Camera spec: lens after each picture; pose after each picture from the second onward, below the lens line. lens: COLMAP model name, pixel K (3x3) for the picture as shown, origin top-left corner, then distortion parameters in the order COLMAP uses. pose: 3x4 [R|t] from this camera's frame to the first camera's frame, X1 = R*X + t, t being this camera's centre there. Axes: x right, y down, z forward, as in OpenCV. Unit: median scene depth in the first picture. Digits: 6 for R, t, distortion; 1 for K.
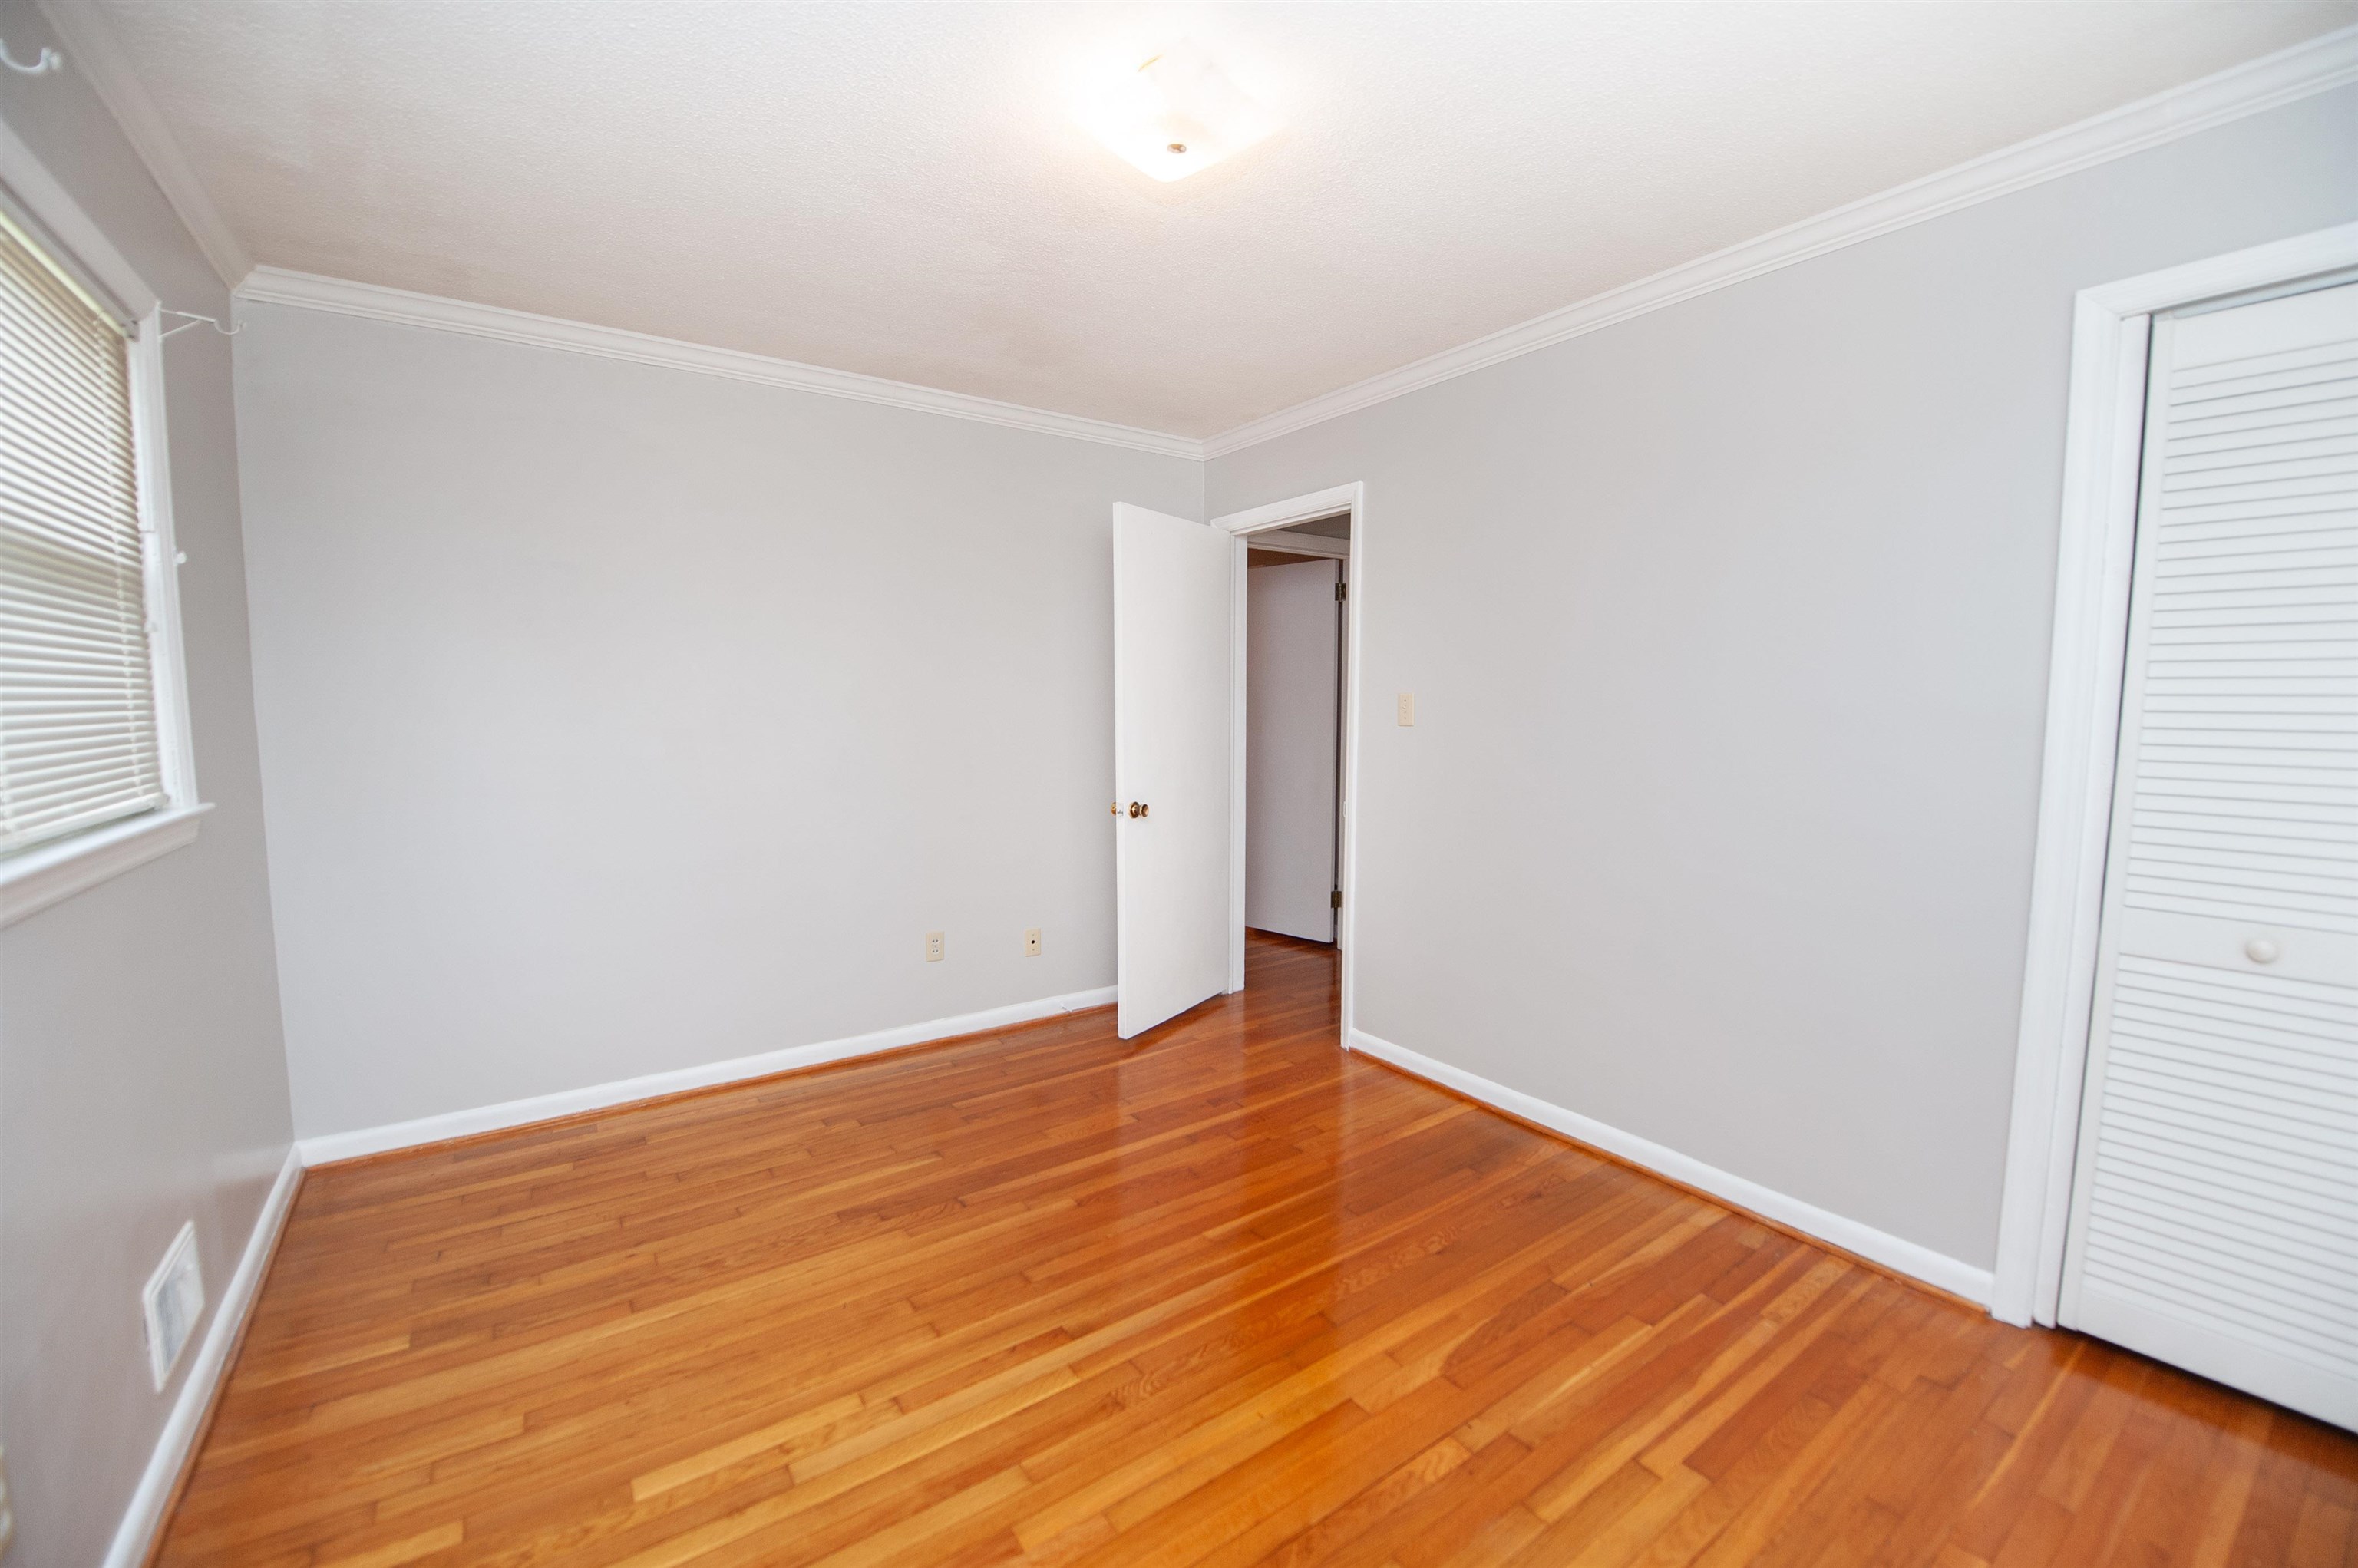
lens RADIAL K [[942.0, 0, 1189.4], [0, 942.0, 769.7], [0, 0, 1]] dist [-0.017612, -0.001688]
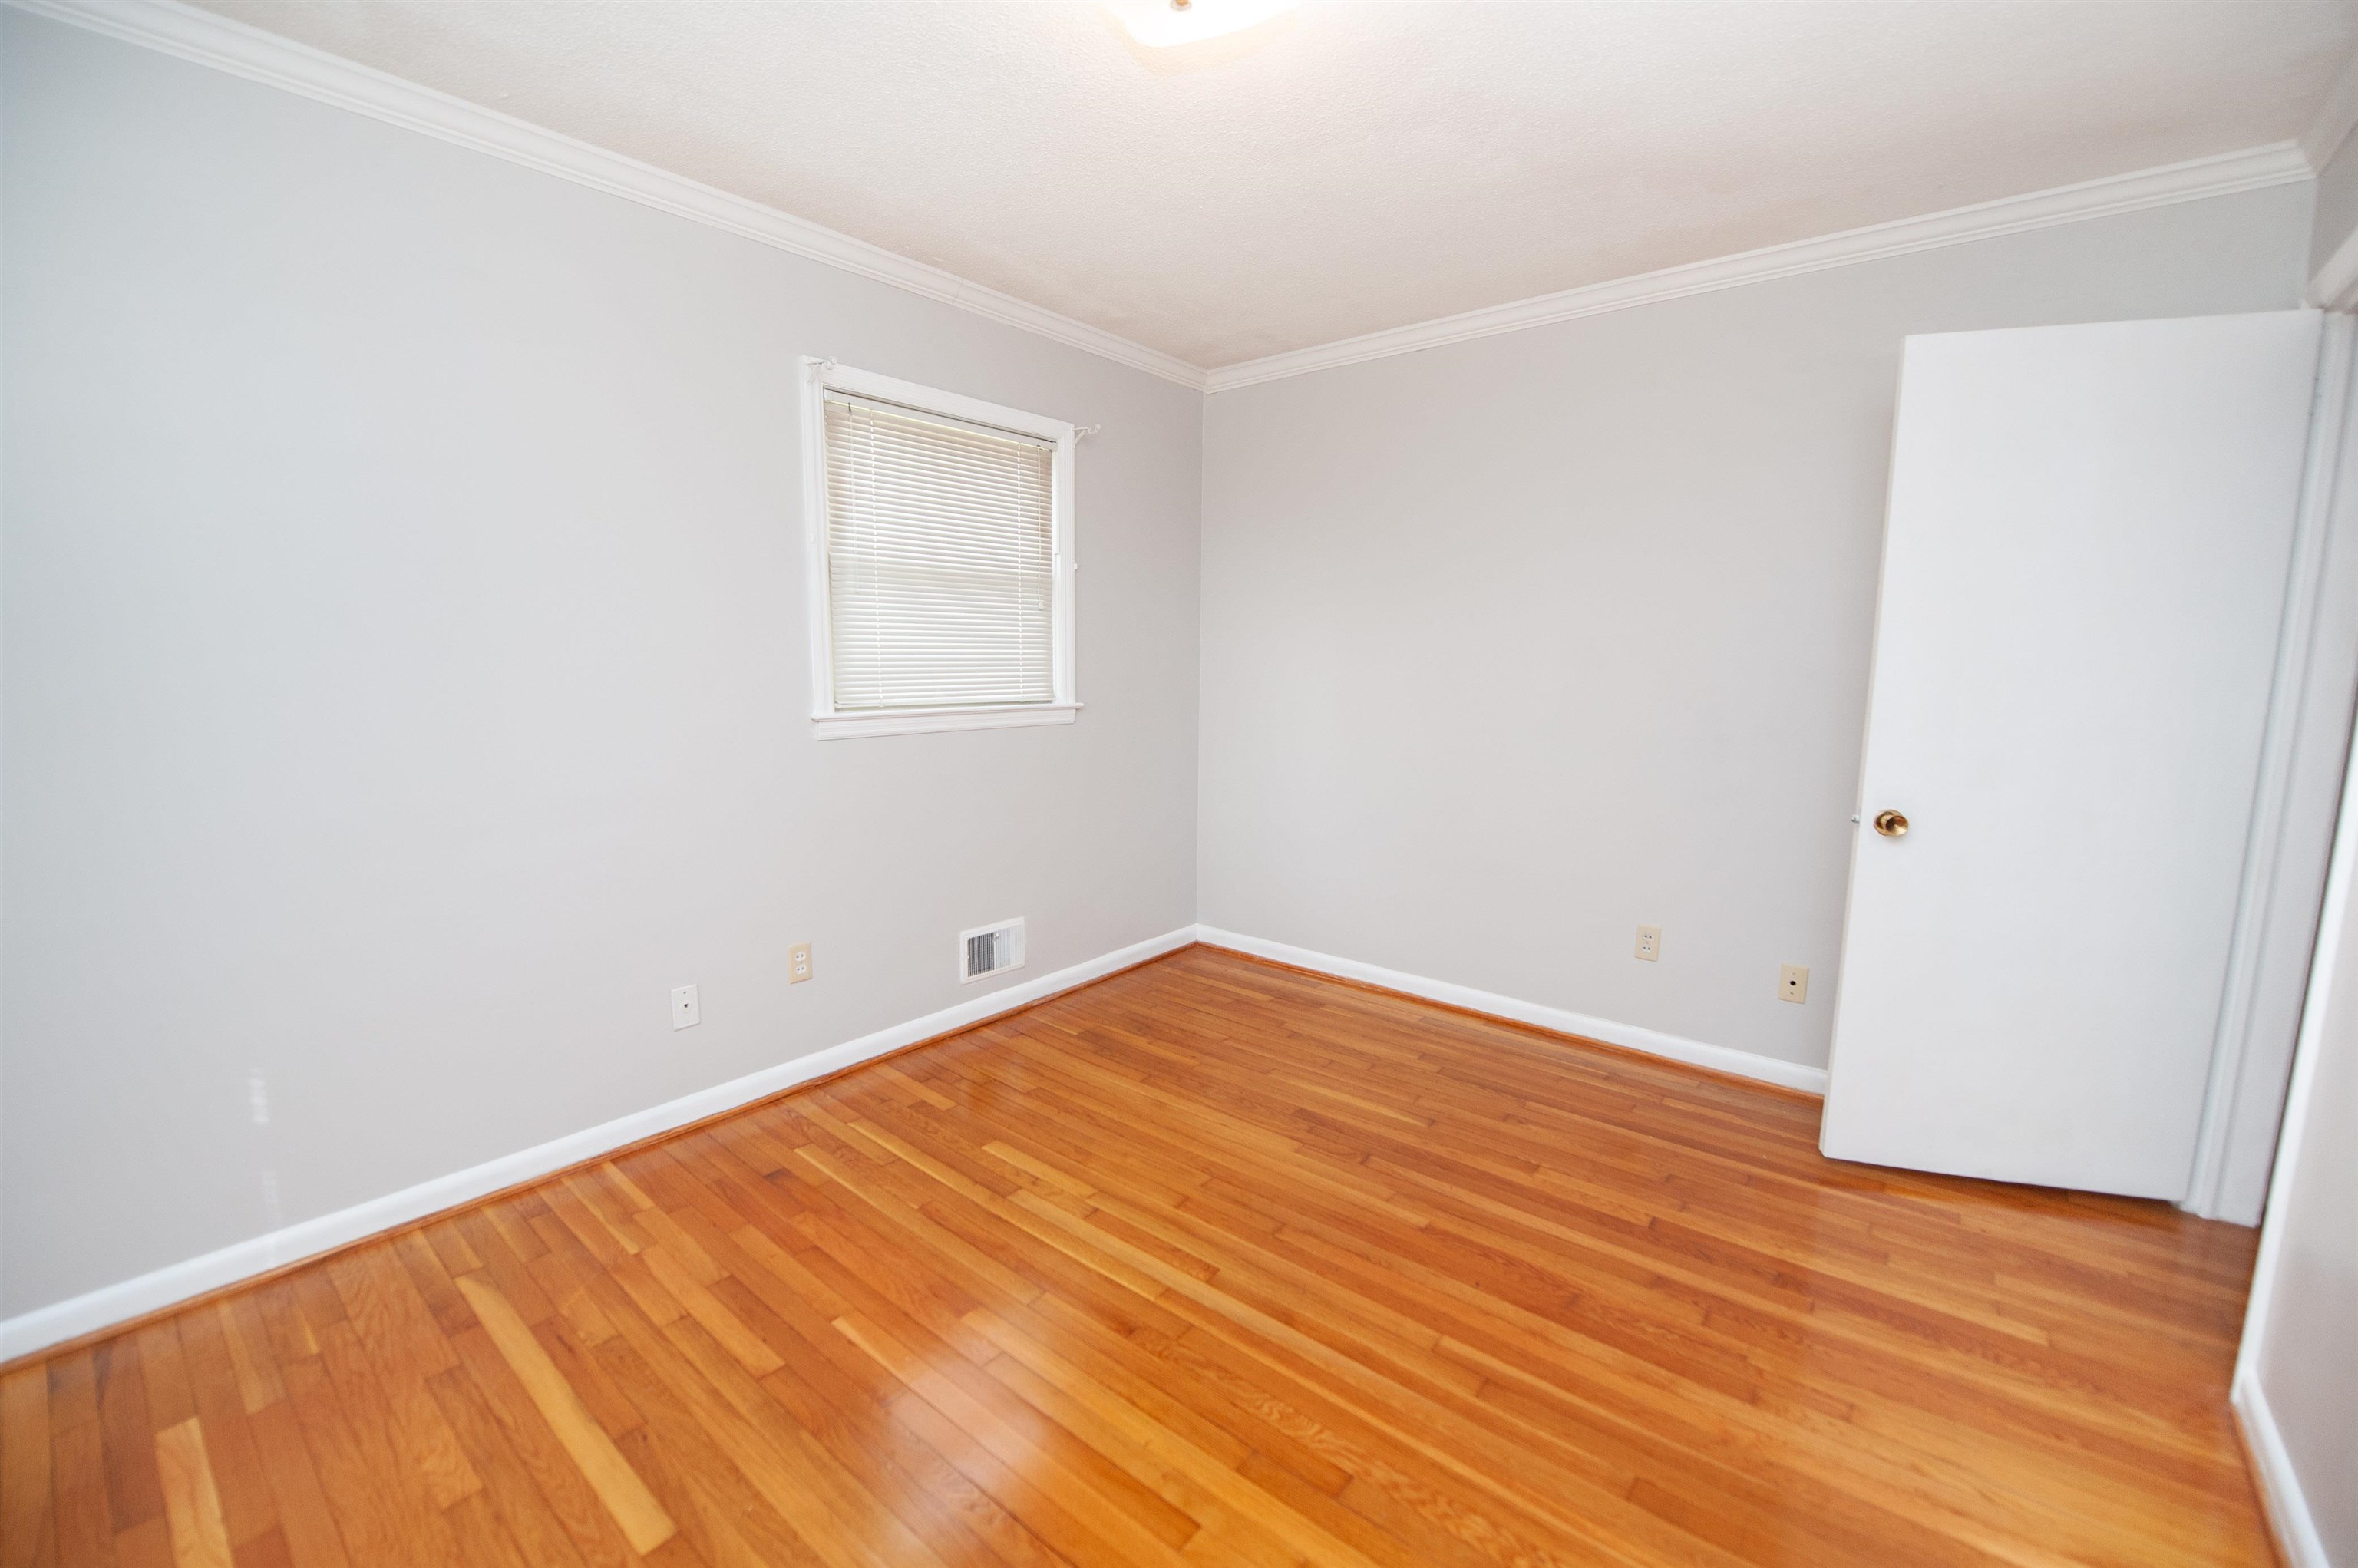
lens RADIAL K [[942.0, 0, 1172.7], [0, 942.0, 772.3], [0, 0, 1]] dist [-0.017612, -0.001688]
pose [[0.278272, 0.122157, -0.952703, 0.597469], [-0.079525, 0.991404, 0.103892, -0.027488], [0.957205, 0.046854, 0.285594, 0.515576]]
